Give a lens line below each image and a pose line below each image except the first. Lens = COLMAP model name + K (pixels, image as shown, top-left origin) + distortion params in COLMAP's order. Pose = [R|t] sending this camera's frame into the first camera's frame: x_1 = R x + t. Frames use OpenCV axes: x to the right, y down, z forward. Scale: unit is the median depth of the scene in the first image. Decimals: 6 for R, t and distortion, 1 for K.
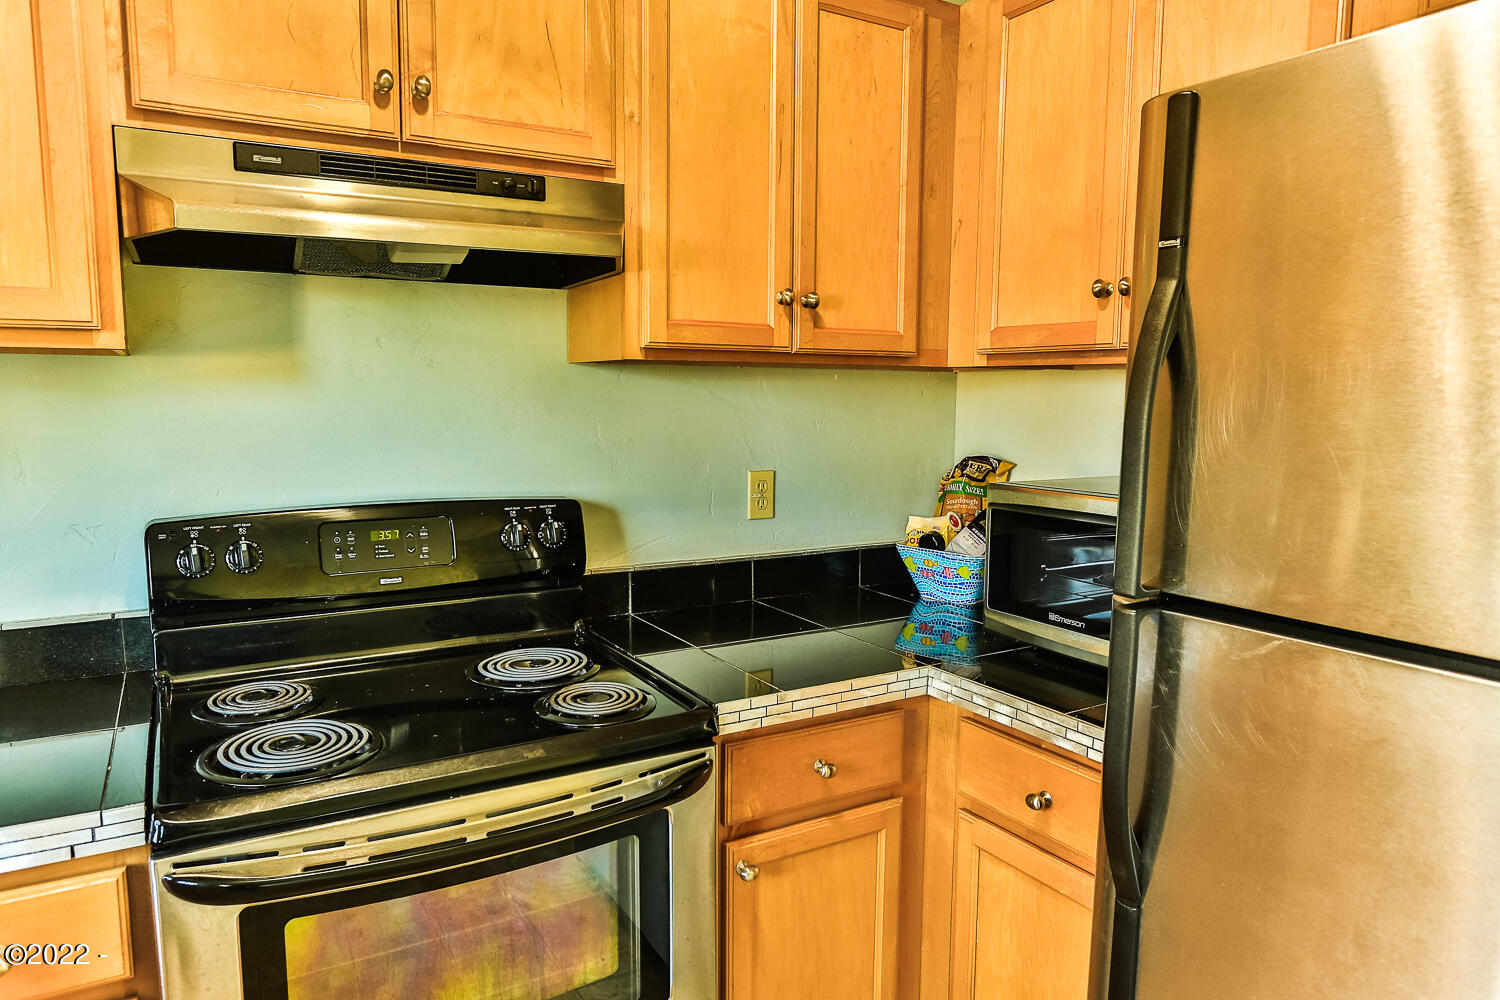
lens RADIAL K [[978.7, 0, 750.0], [0, 978.7, 500.0], [0, 0, 1]] dist [-0.047806, 0.029830]
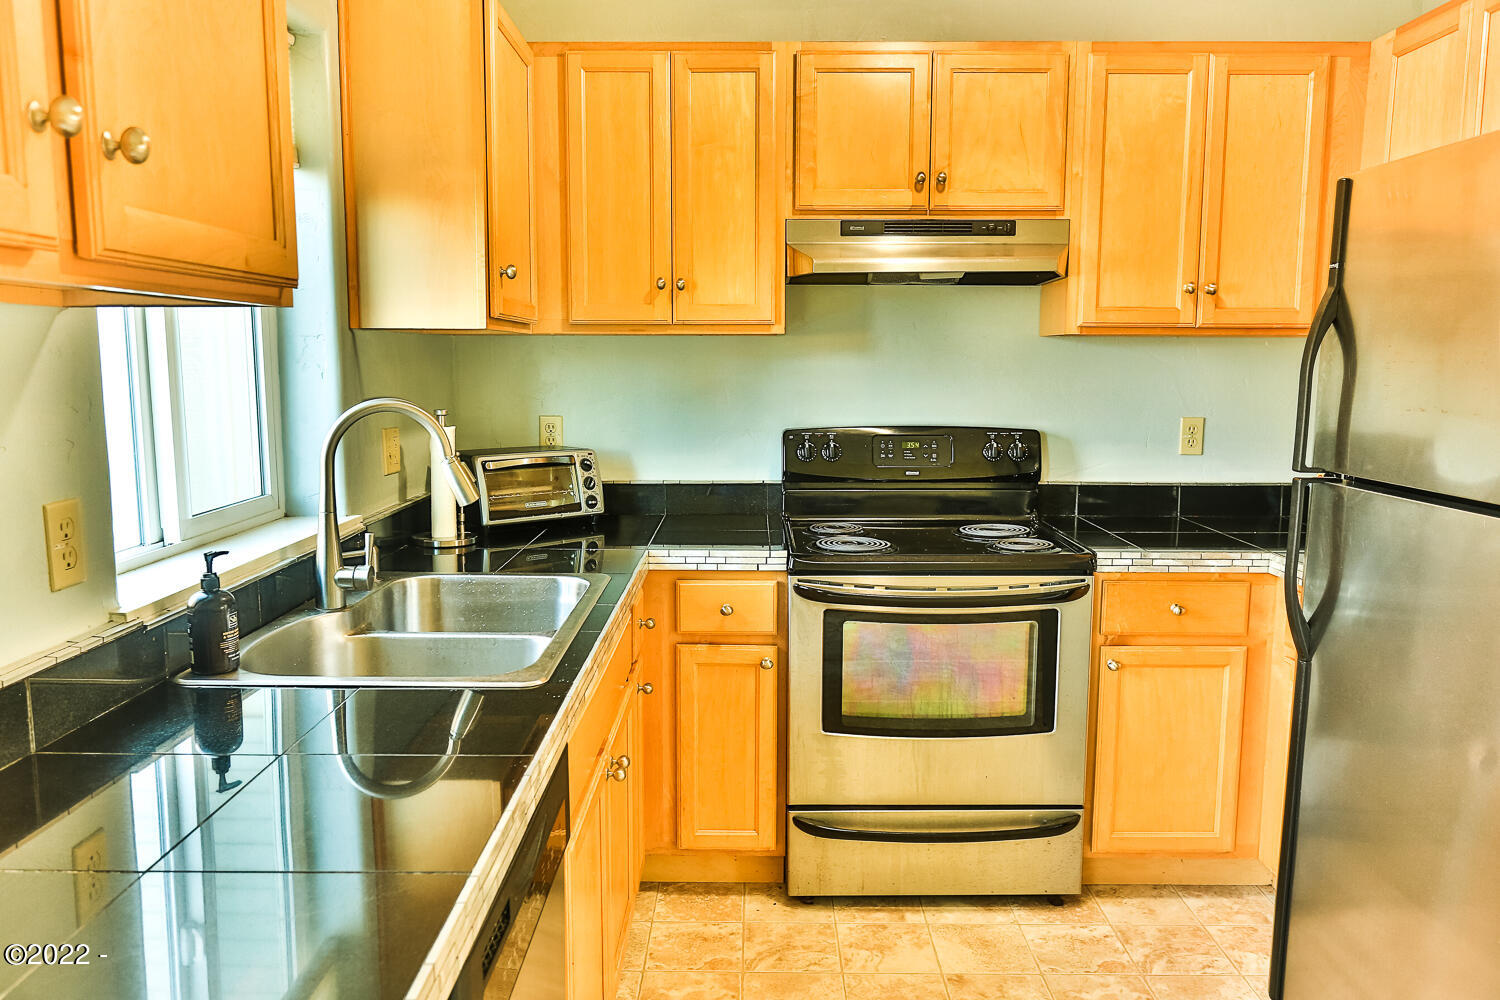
lens RADIAL K [[1069.5, 0, 750.0], [0, 1069.5, 500.0], [0, 0, 1]] dist [0.007478, 0.000341]
pose [[0.857815, 0.064409, -0.509907, 0.335884], [-0.054371, 0.997922, 0.034584, 0.087299], [0.511074, -0.001943, 0.859534, -0.724723]]
